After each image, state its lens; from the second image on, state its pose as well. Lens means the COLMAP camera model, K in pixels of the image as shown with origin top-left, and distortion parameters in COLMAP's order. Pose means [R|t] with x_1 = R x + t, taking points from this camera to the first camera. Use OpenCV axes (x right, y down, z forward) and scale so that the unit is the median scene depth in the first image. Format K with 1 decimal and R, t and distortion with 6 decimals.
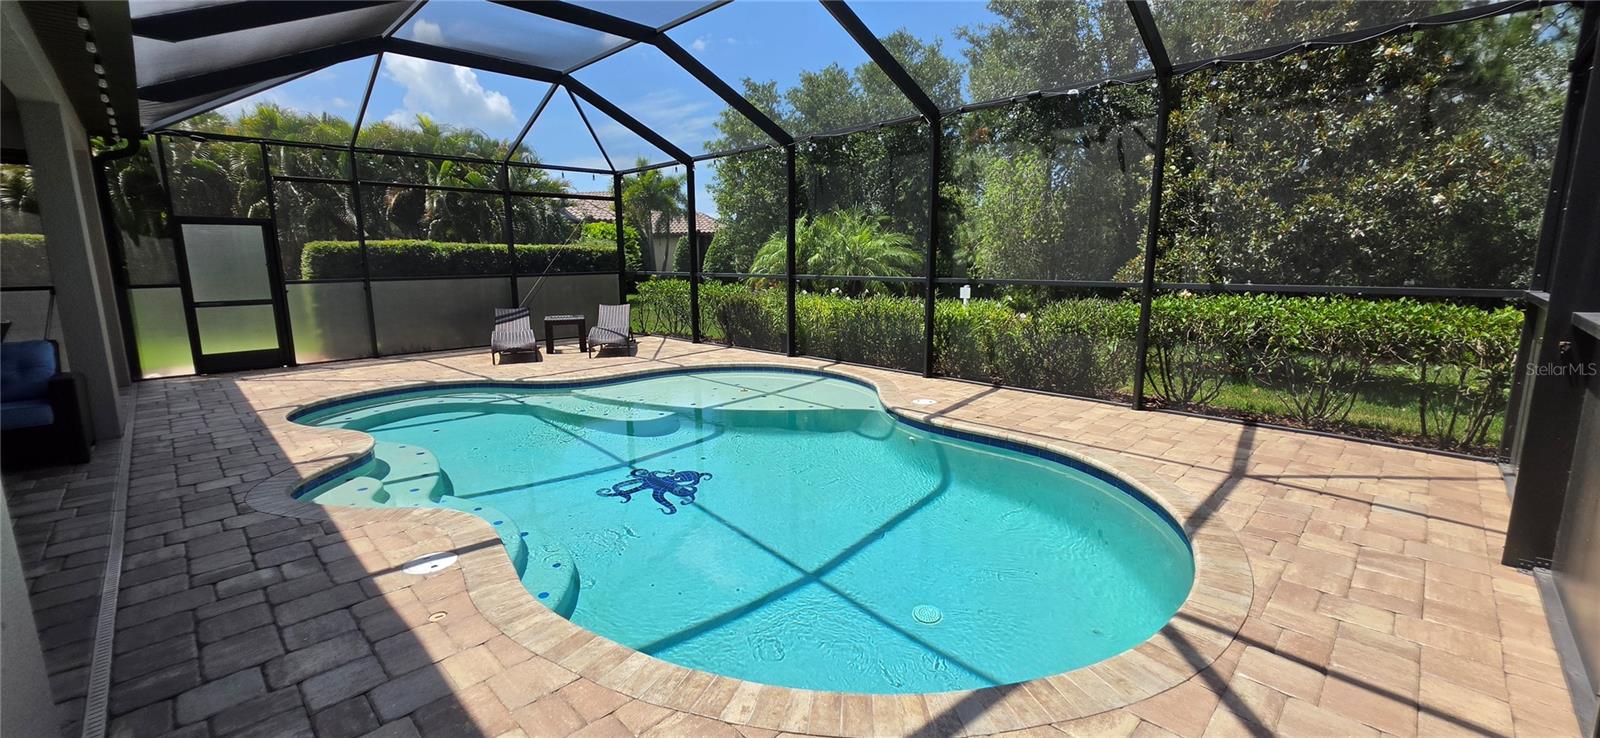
lens RADIAL K [[639.5, 0, 798.0], [0, 639.5, 319.7], [0, 0, 1]] dist [0.002516, 0.000401]
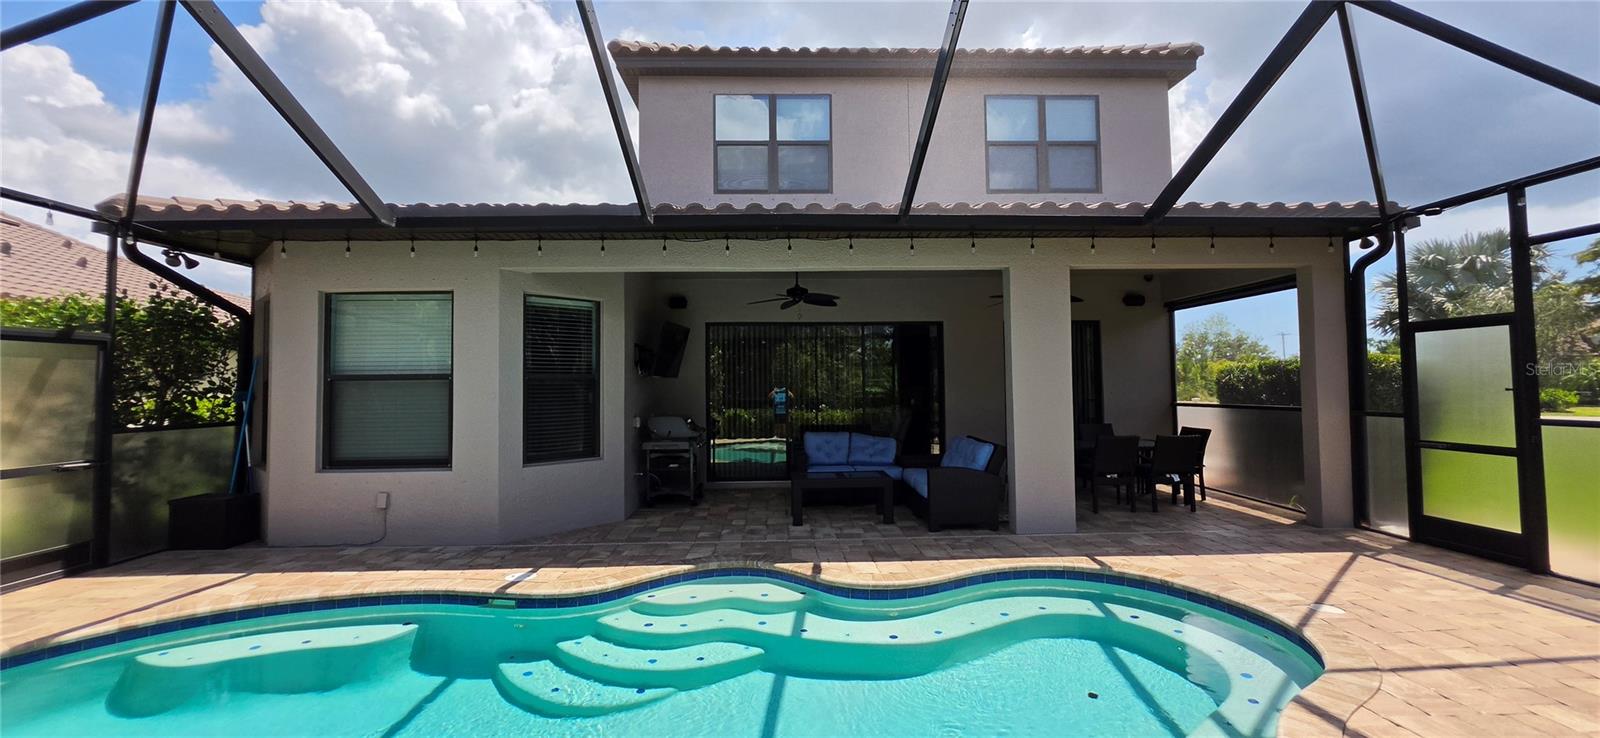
lens RADIAL K [[641.1, 0, 802.9], [0, 641.1, 365.5], [0, 0, 1]] dist [-0.003140, -0.000098]
pose [[-0.684276, -0.012959, -0.729108, 0.067211], [-0.058076, 0.997635, 0.036773, -0.137717], [0.726907, 0.067506, -0.683410, 1.402658]]
